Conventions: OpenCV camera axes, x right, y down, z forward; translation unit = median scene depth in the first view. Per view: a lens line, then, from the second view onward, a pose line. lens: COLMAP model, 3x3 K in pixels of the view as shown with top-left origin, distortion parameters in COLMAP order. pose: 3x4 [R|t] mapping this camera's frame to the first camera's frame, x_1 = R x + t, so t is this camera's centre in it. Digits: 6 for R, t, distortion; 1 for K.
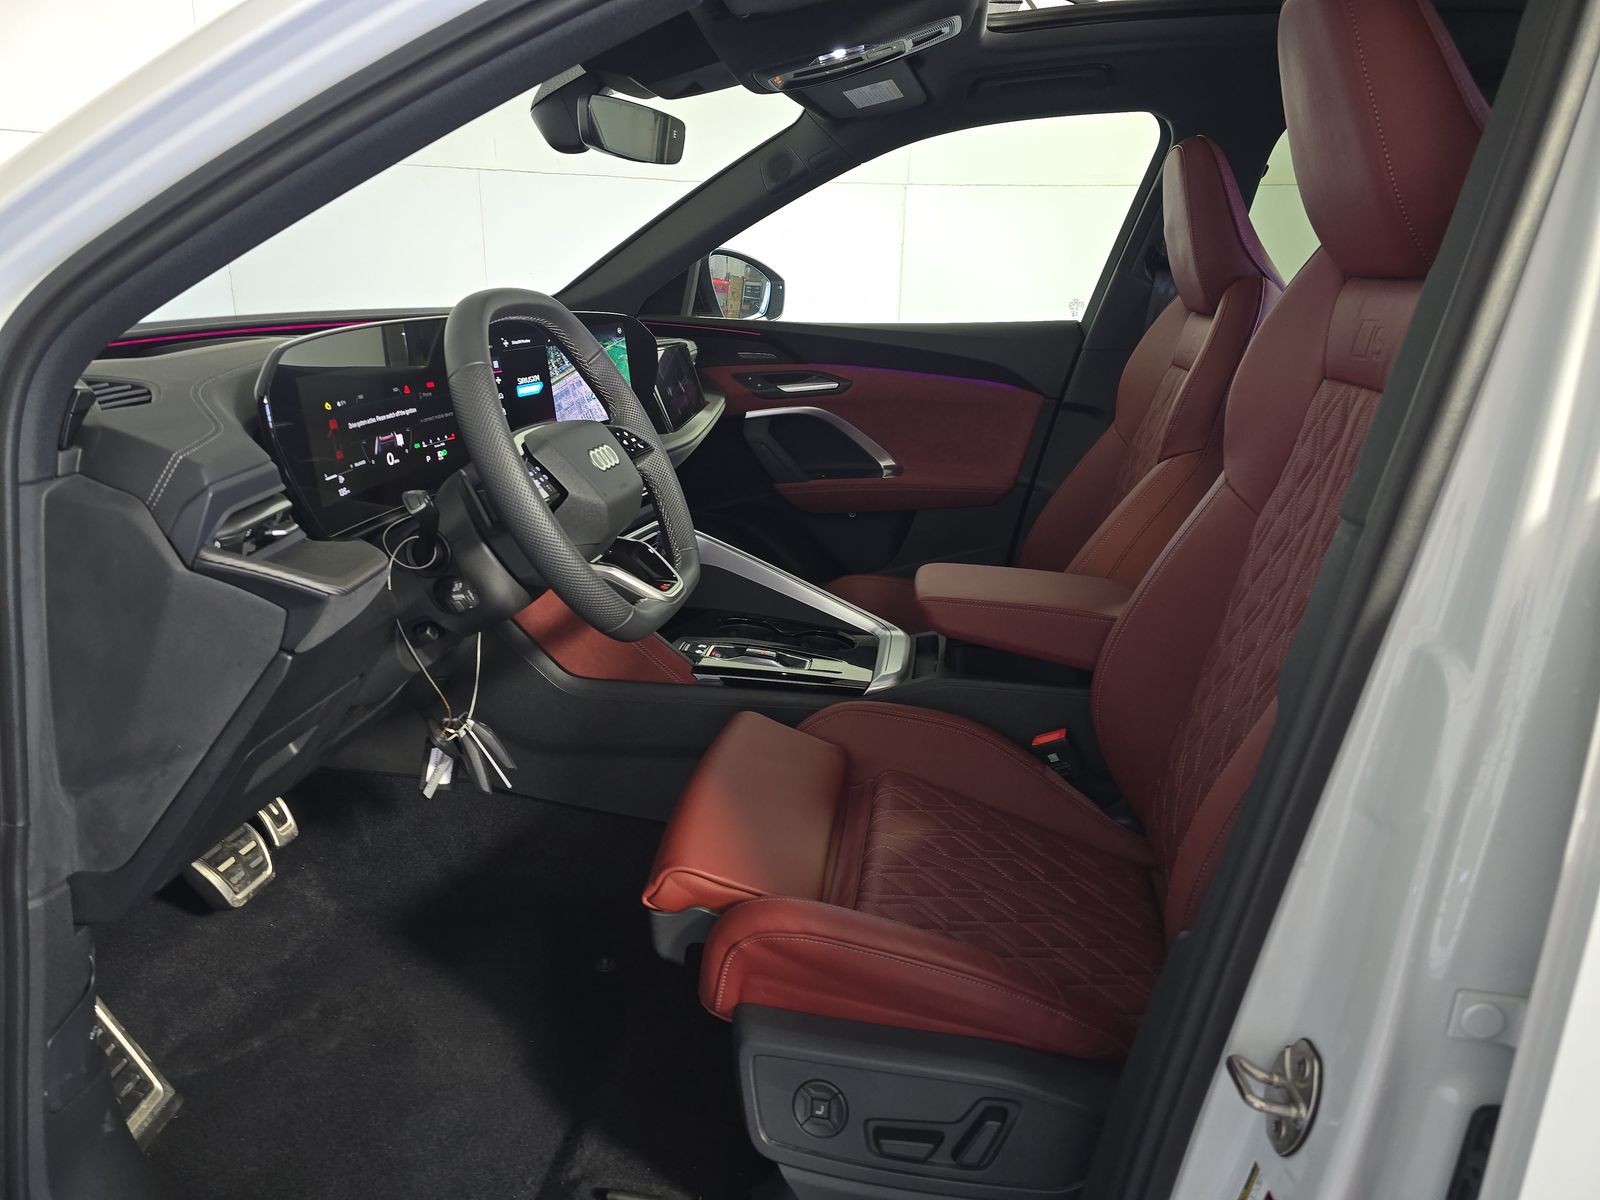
lens RADIAL K [[1052.8, 0, 796.1], [0, 1052.8, 603.5], [0, 0, 1]] dist [0.085614, -0.107728]
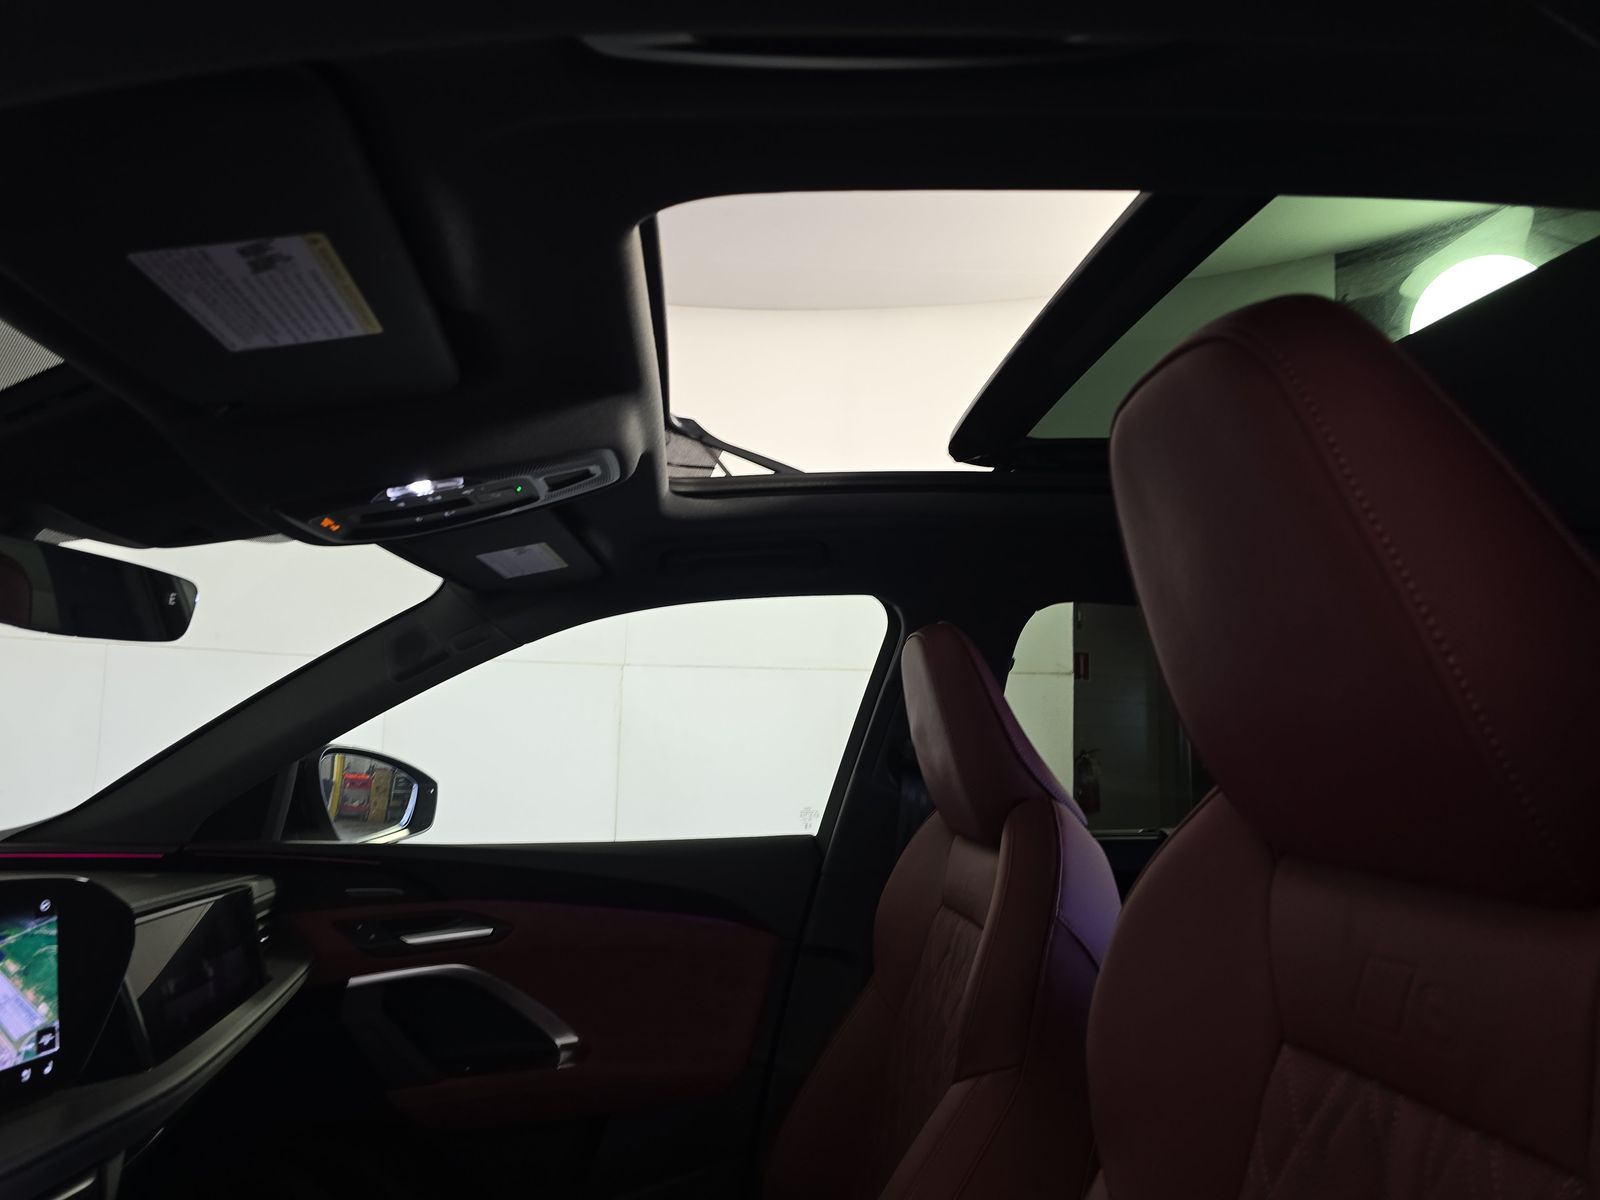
lens RADIAL K [[1069.5, 0, 795.2], [0, 1069.5, 605.5], [0, 0, 1]] dist [0.018054, -0.045897]
pose [[0.971226, 0.025127, 0.236830, 0.064161], [0.075514, 0.910616, -0.406295, -0.104258], [-0.225870, 0.412488, 0.882517, 0.247838]]
